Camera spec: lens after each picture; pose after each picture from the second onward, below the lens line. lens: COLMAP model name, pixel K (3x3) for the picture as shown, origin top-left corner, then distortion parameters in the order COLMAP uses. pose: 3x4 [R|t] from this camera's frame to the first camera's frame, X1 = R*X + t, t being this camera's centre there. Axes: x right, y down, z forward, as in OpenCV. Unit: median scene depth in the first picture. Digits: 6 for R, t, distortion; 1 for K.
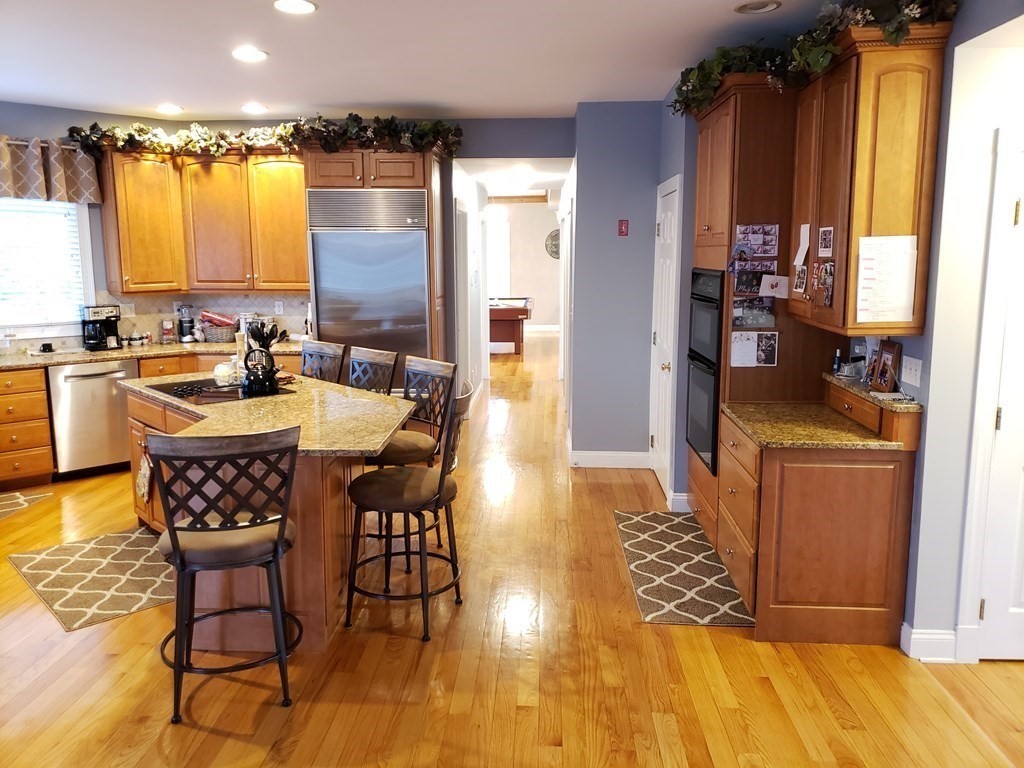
lens RADIAL K [[799.0, 0, 512.0], [0, 799.0, 384.0], [0, 0, 1]] dist [-0.000521, 0.008475]
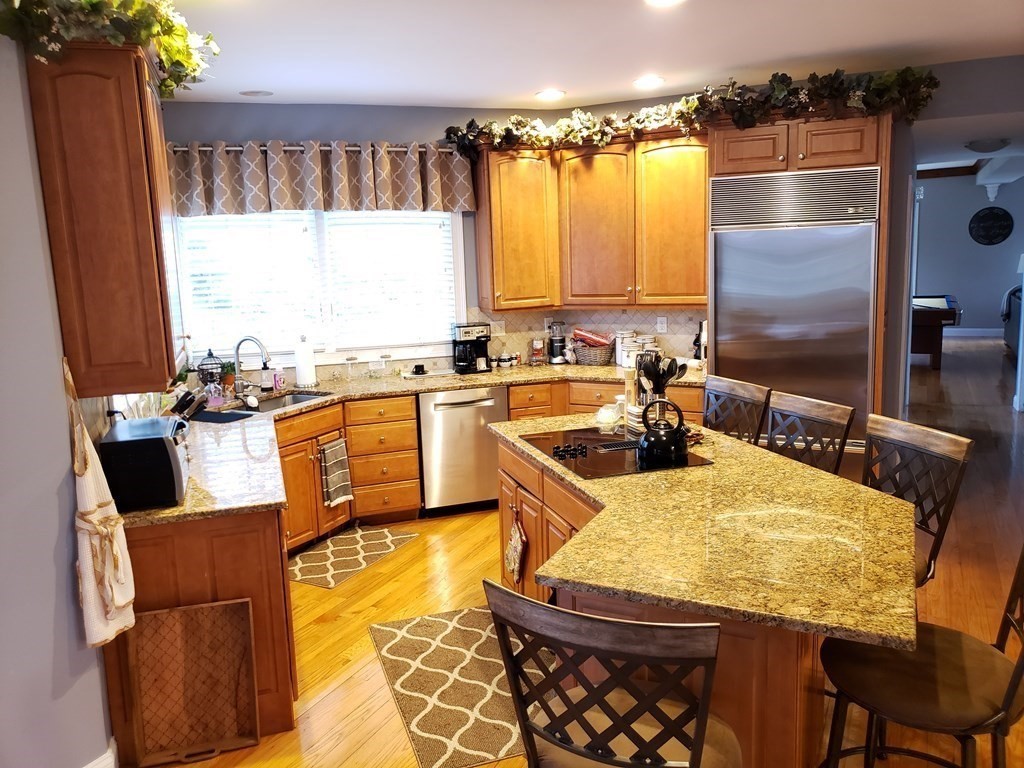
lens RADIAL K [[801.7, 0, 512.0], [0, 801.7, 384.0], [0, 0, 1]] dist [0.088612, -0.164983]
pose [[0.913649, 0.036239, -0.404884, -0.103076], [-0.031125, 0.999331, 0.019209, -0.050011], [0.405310, -0.004949, 0.914166, 0.188937]]
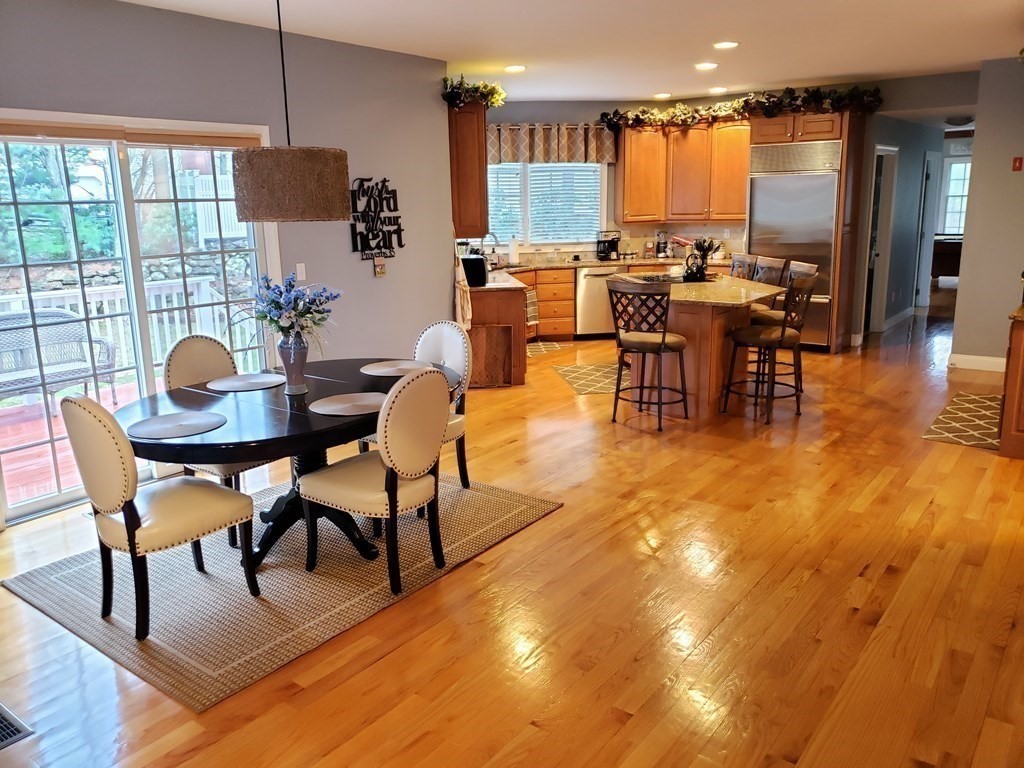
lens RADIAL K [[816.3, 0, 490.5], [0, 816.3, 380.2], [0, 0, 1]] dist [0.087228, -0.179771]
pose [[0.817036, 0.107516, -0.566473, 0.222574], [-0.072066, 0.993799, 0.084680, 0.070309], [0.572065, -0.028363, 0.819718, -0.430643]]
